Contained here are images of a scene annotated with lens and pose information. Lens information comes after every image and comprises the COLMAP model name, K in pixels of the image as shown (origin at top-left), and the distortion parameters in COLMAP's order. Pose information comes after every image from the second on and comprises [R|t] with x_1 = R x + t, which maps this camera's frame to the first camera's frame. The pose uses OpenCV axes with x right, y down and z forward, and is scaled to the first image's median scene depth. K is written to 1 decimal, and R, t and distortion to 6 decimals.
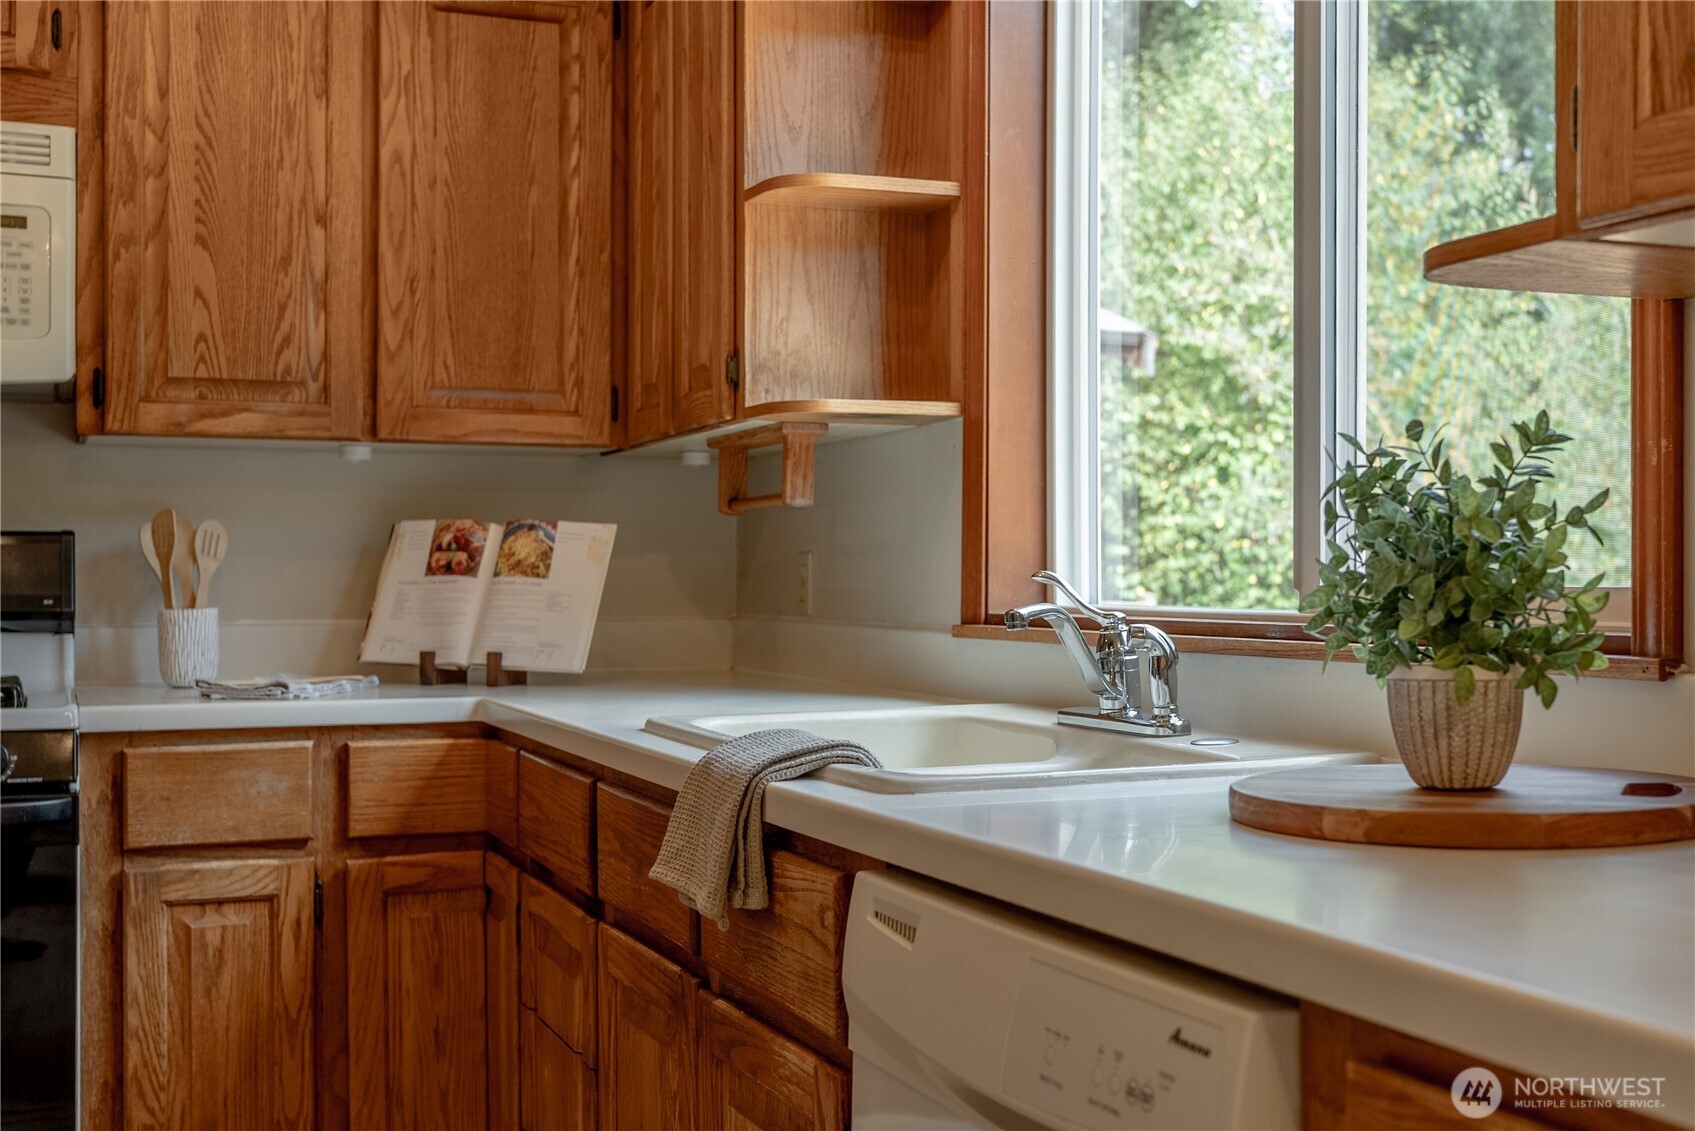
lens RADIAL K [[1997.7, 0, 850.6], [0, 1997.7, 567.1], [0, 0, 1]] dist [-0.024442, 0.000000]
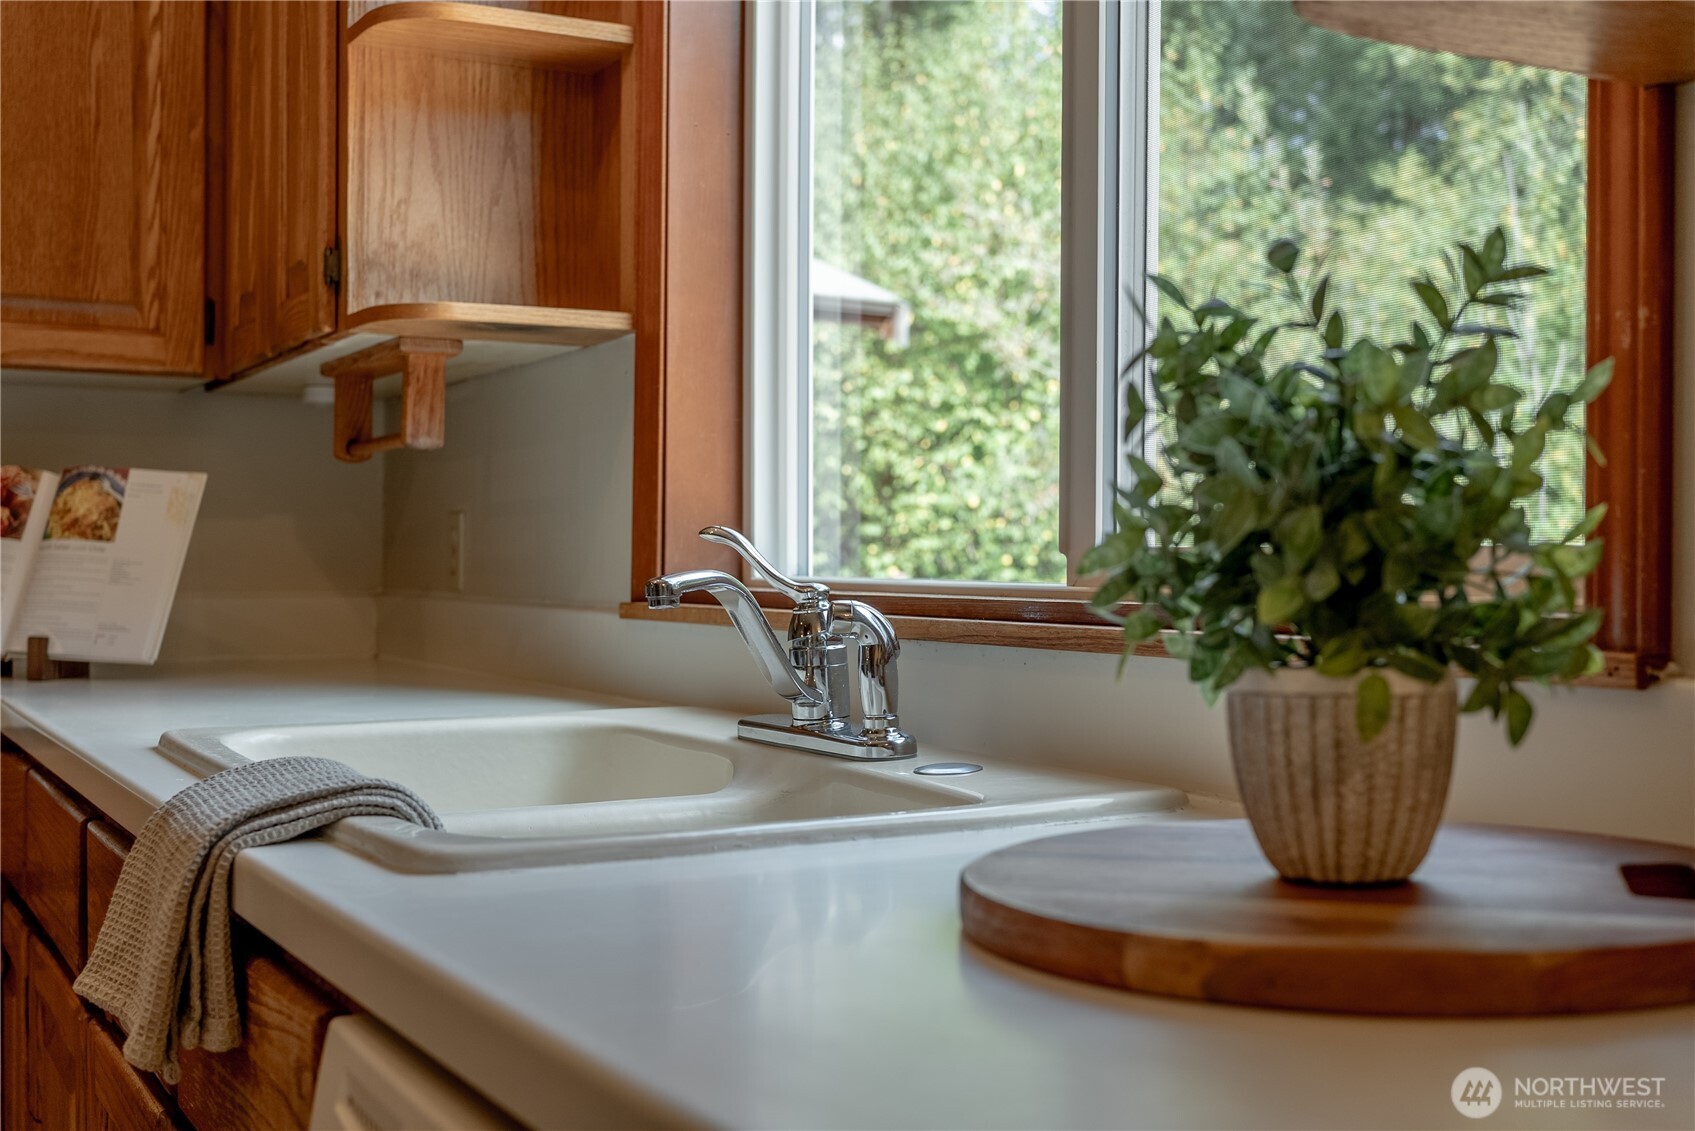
lens RADIAL K [[1997.7, 0, 845.1], [0, 1997.7, 565.4], [0, 0, 1]] dist [-0.024442, 0.000000]
pose [[0.993063, 0.004628, 0.117493, 0.046205], [-0.005610, 0.999952, 0.008029, 0.007931], [-0.117450, -0.008632, 0.993041, 0.224231]]
